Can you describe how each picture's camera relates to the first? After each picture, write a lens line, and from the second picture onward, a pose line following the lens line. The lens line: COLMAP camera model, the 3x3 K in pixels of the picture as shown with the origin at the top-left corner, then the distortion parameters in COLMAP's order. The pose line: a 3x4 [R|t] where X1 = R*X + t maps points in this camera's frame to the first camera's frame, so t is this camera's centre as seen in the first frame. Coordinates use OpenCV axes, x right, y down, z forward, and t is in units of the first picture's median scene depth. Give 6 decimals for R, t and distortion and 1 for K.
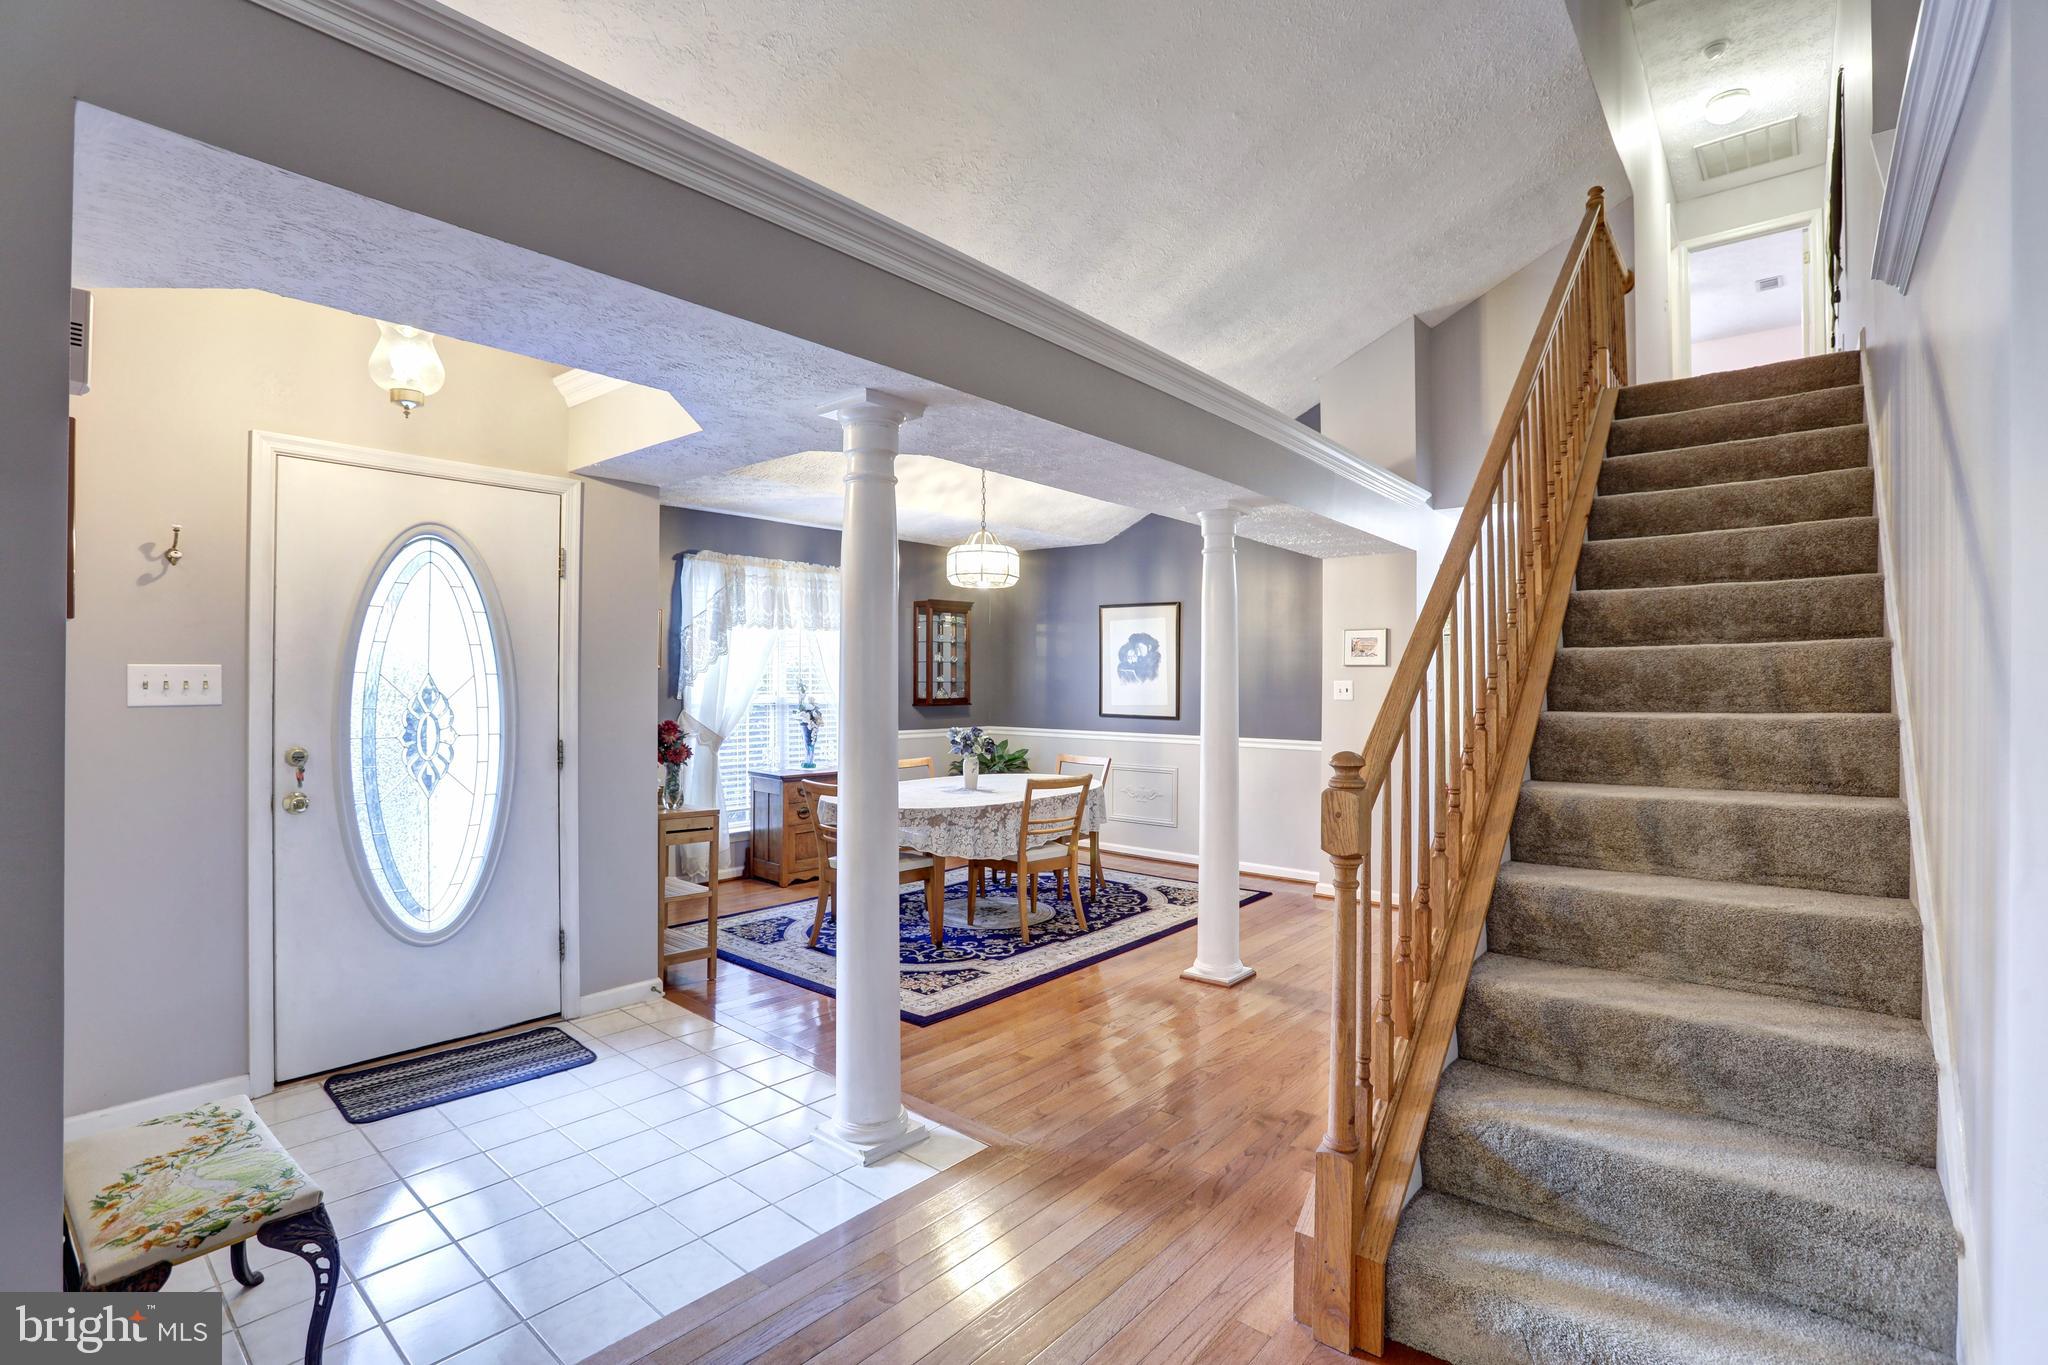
lens RADIAL K [[925.0, 0, 1027.5], [0, 925.0, 678.5], [0, 0, 1]] dist [-0.056190, 0.018527]
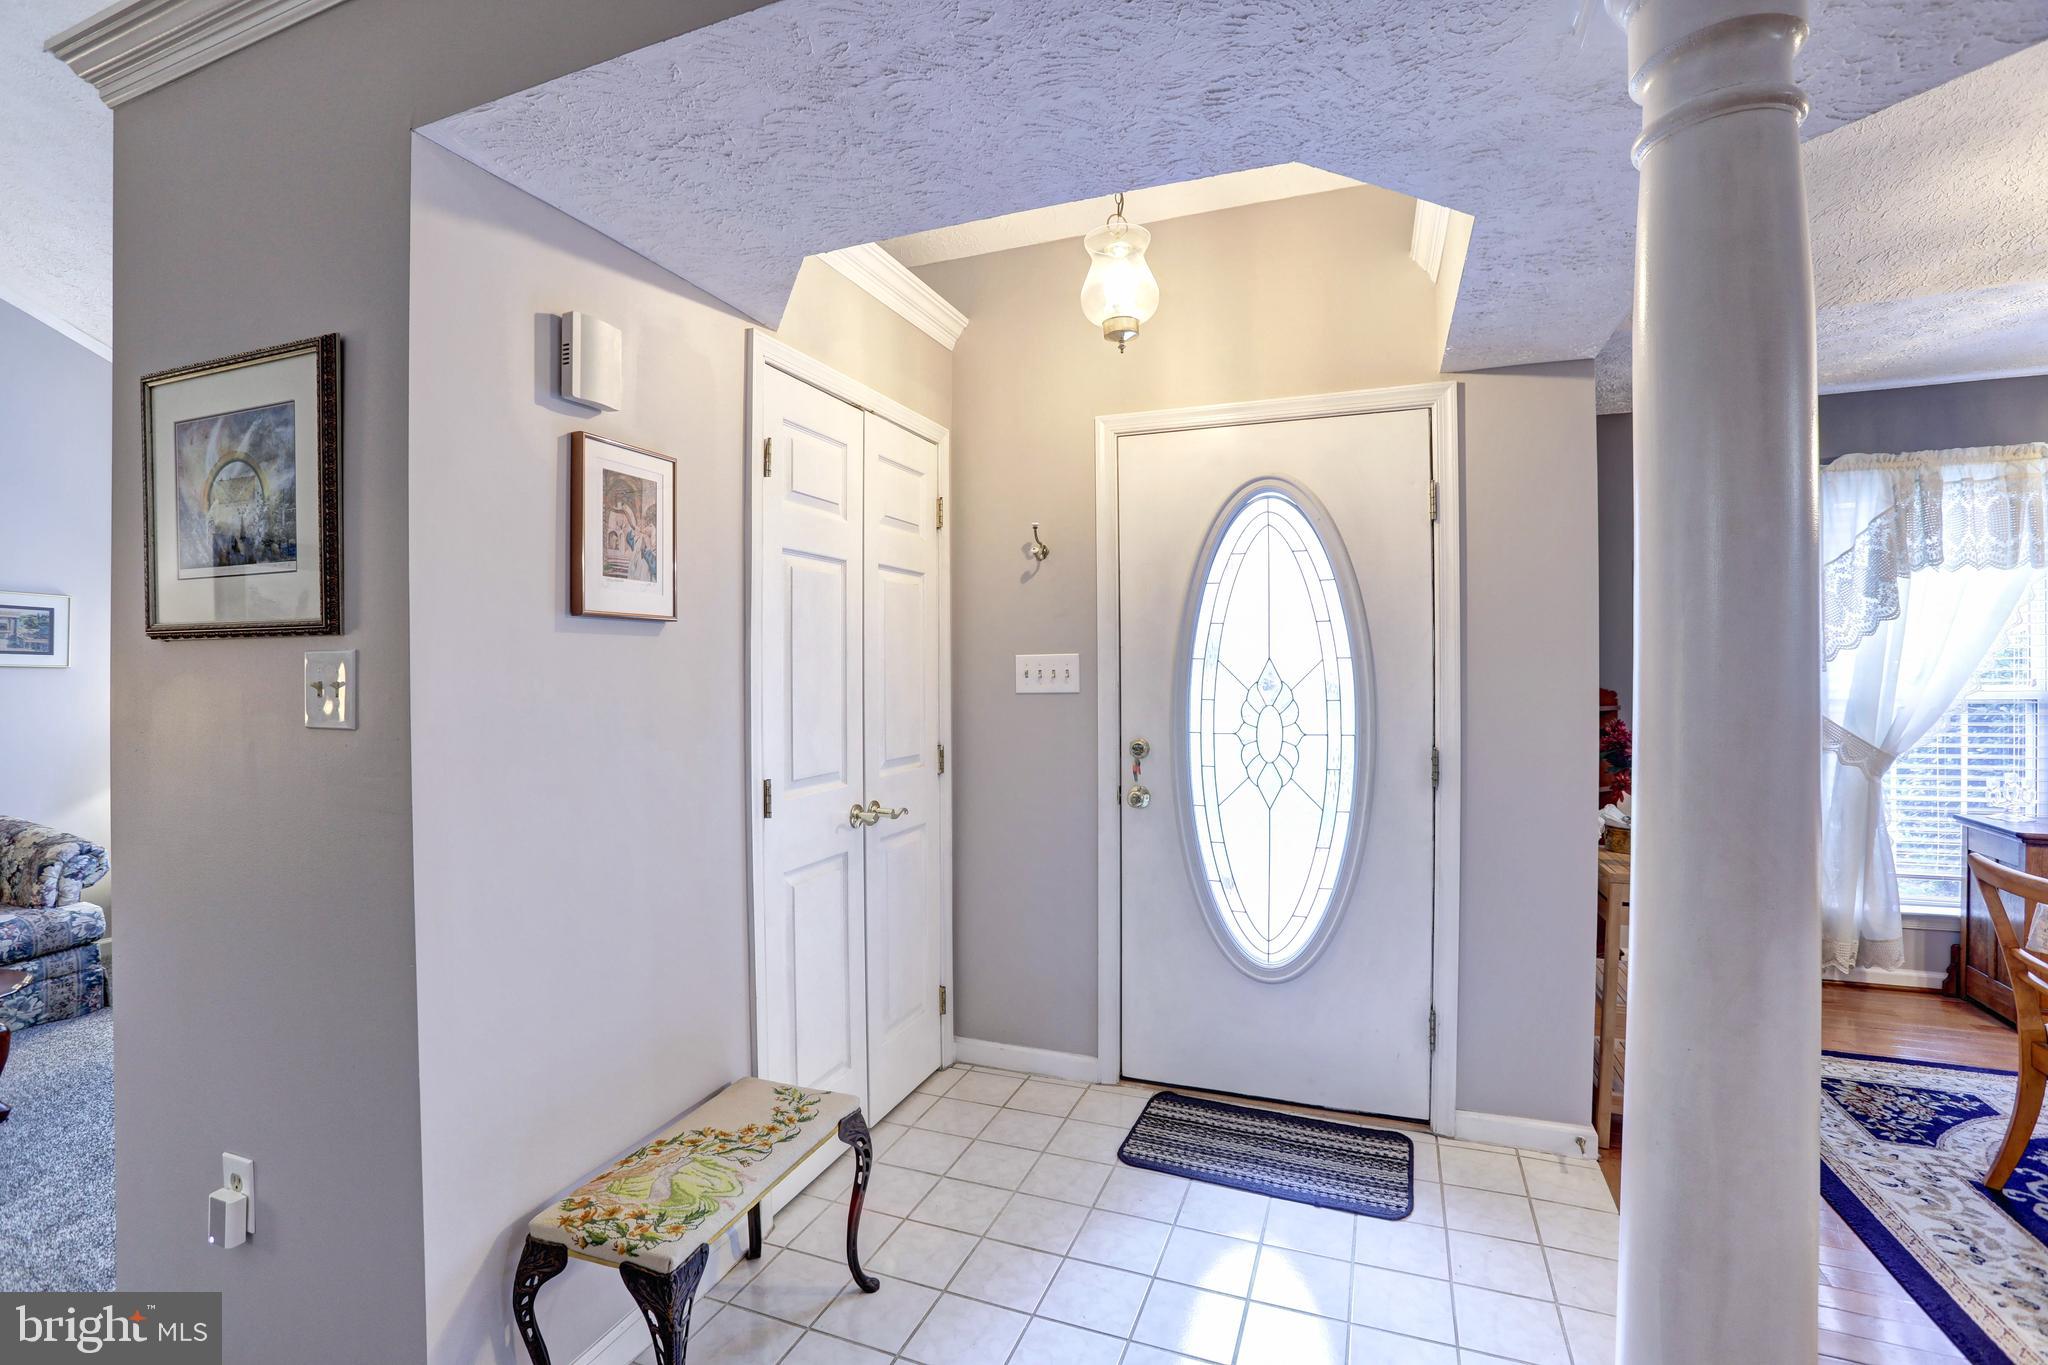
lens RADIAL K [[925.0, 0, 1052.5], [0, 925.0, 680.5], [0, 0, 1]] dist [-0.056190, 0.018527]
pose [[0.333306, 0.006322, -0.942798, 0.049586], [0.011358, 0.999878, 0.010720, 0.002162], [0.942750, -0.014281, 0.333193, 0.343056]]
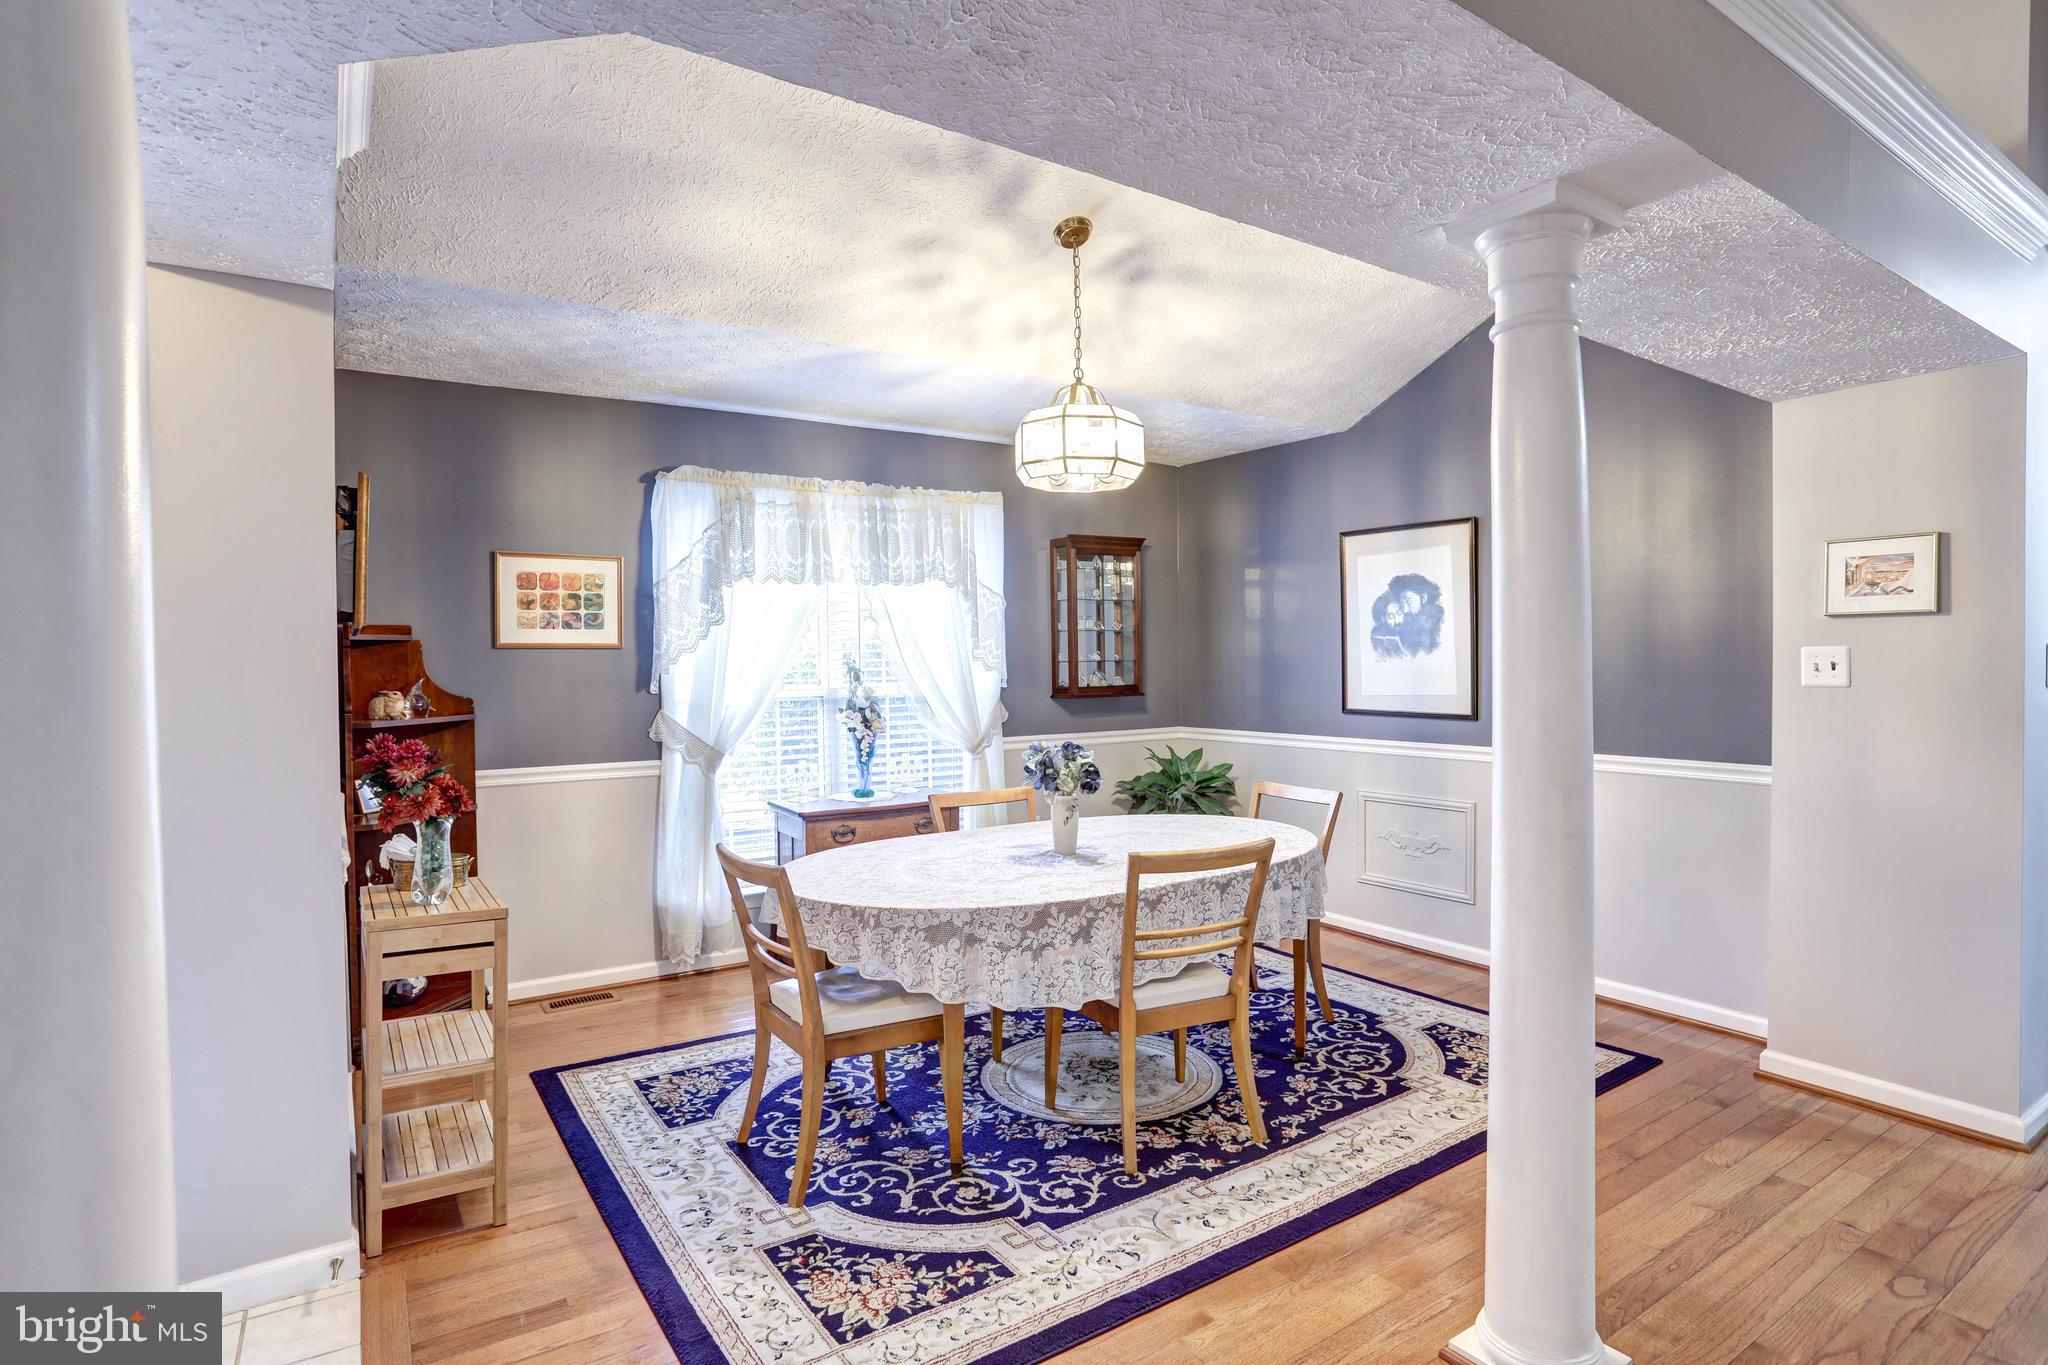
lens RADIAL K [[1033.4, 0, 1036.1], [0, 1033.4, 680.5], [0, 0, 1]] dist [-0.031966, 0.004404]
pose [[0.963280, -0.010464, -0.268295, 0.099665], [0.016338, 0.999673, 0.019670, 0.003555], [0.268002, -0.023331, 0.963136, 0.435247]]
